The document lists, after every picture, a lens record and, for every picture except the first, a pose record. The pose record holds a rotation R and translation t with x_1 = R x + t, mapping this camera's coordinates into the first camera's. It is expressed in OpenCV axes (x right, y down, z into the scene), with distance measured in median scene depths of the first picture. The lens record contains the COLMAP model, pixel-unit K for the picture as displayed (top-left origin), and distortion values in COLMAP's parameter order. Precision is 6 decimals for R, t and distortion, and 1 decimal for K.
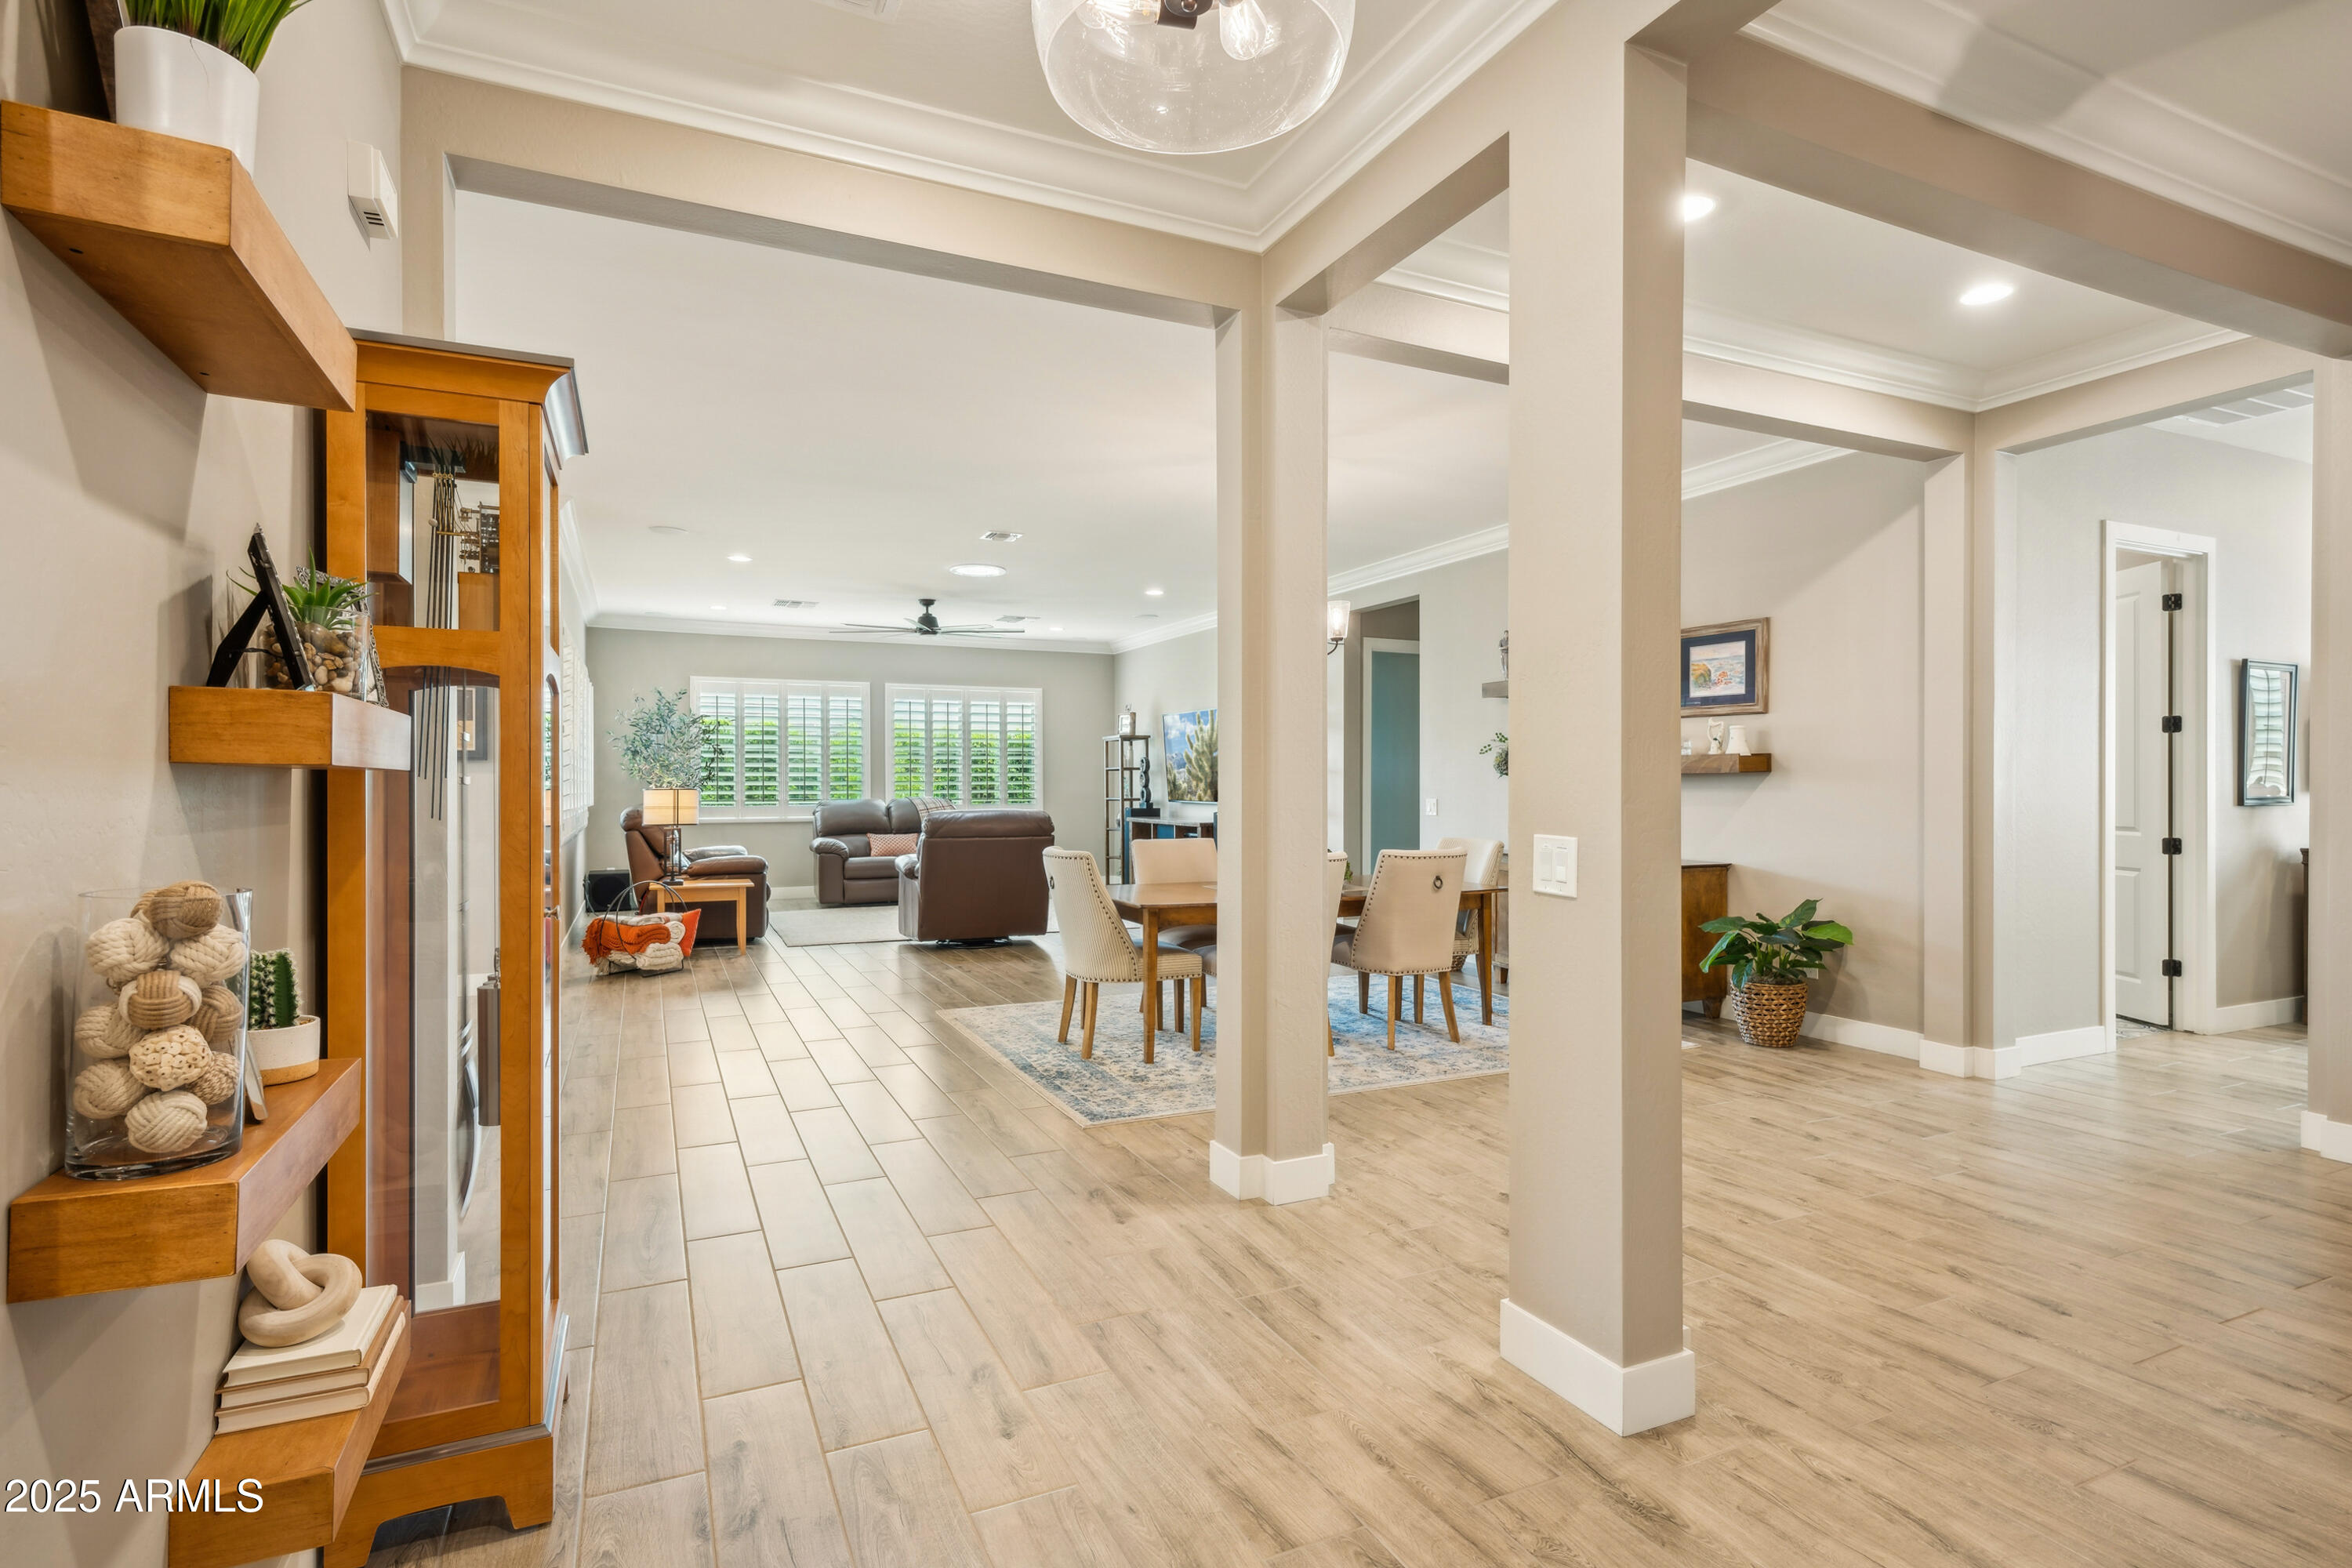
lens RADIAL K [[1151.5, 0, 1172.1], [0, 1151.5, 786.3], [0, 0, 1]] dist [0.001811, 0.000676]
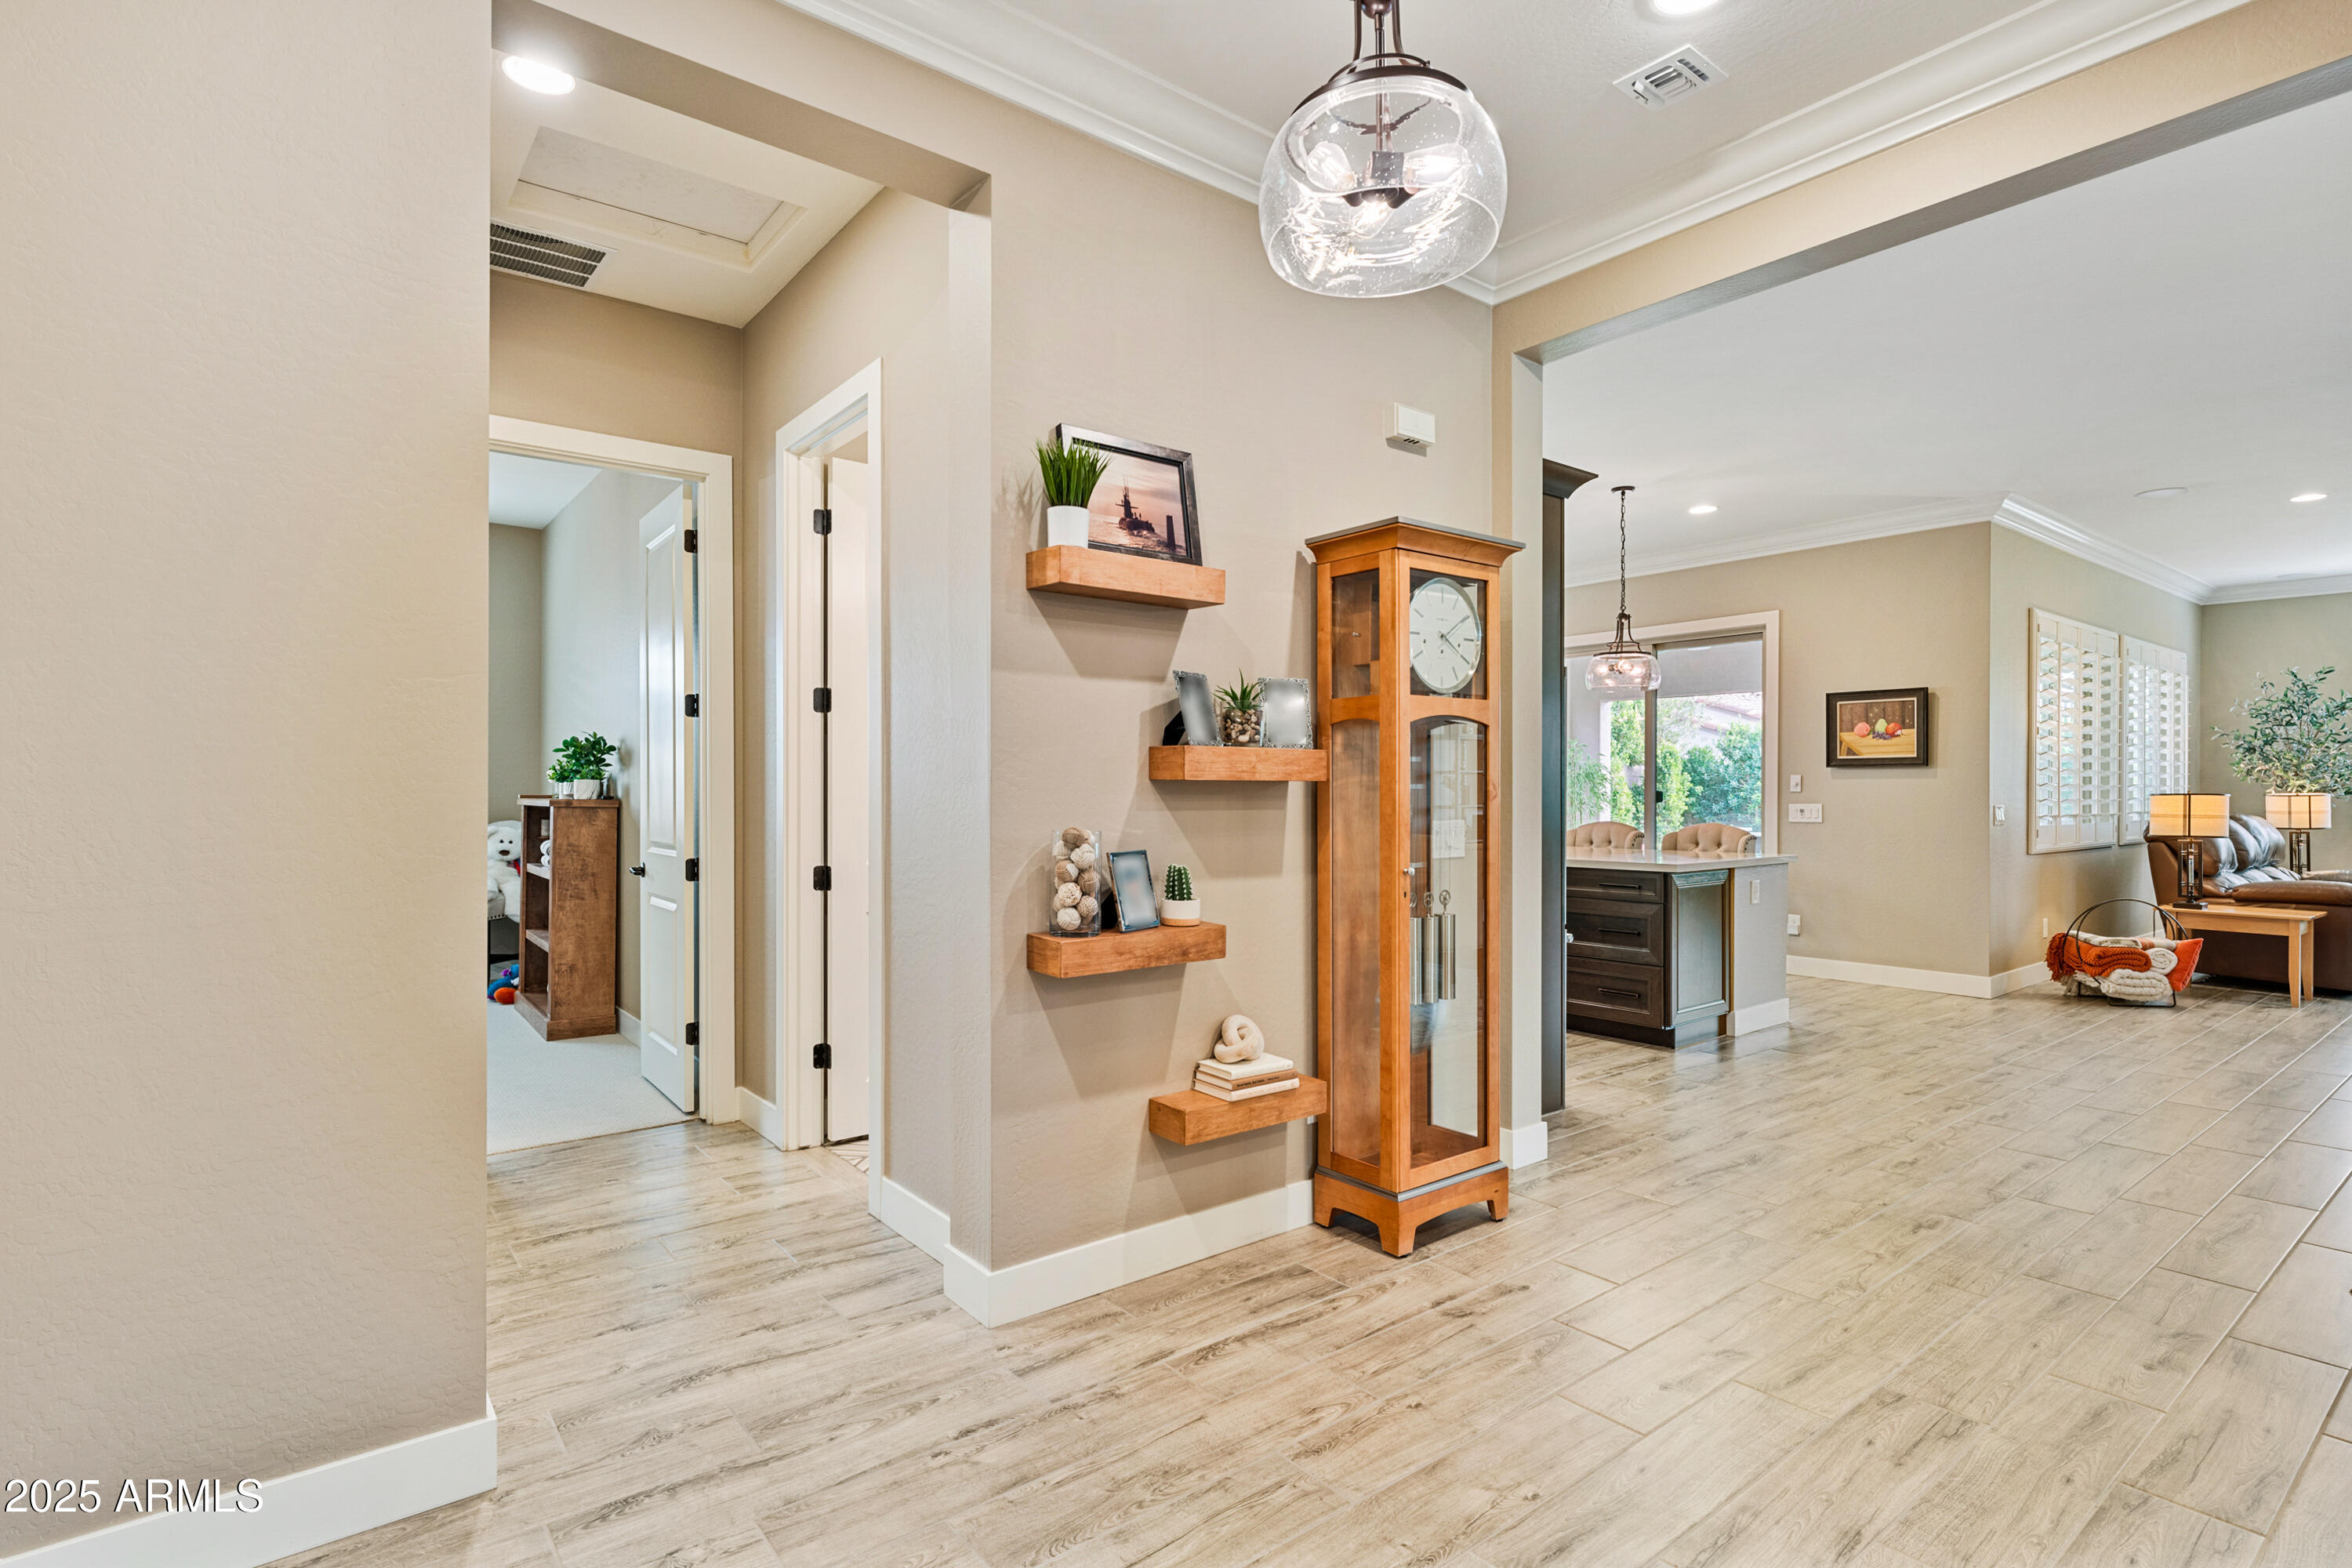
lens RADIAL K [[1151.5, 0, 1175.9], [0, 1151.5, 787.9], [0, 0, 1]] dist [0.001811, 0.000676]
pose [[0.228636, -0.002217, -0.973509, 0.626025], [-0.000683, 0.999997, -0.002438, 0.001074], [0.973512, 0.001222, 0.228634, 0.234759]]
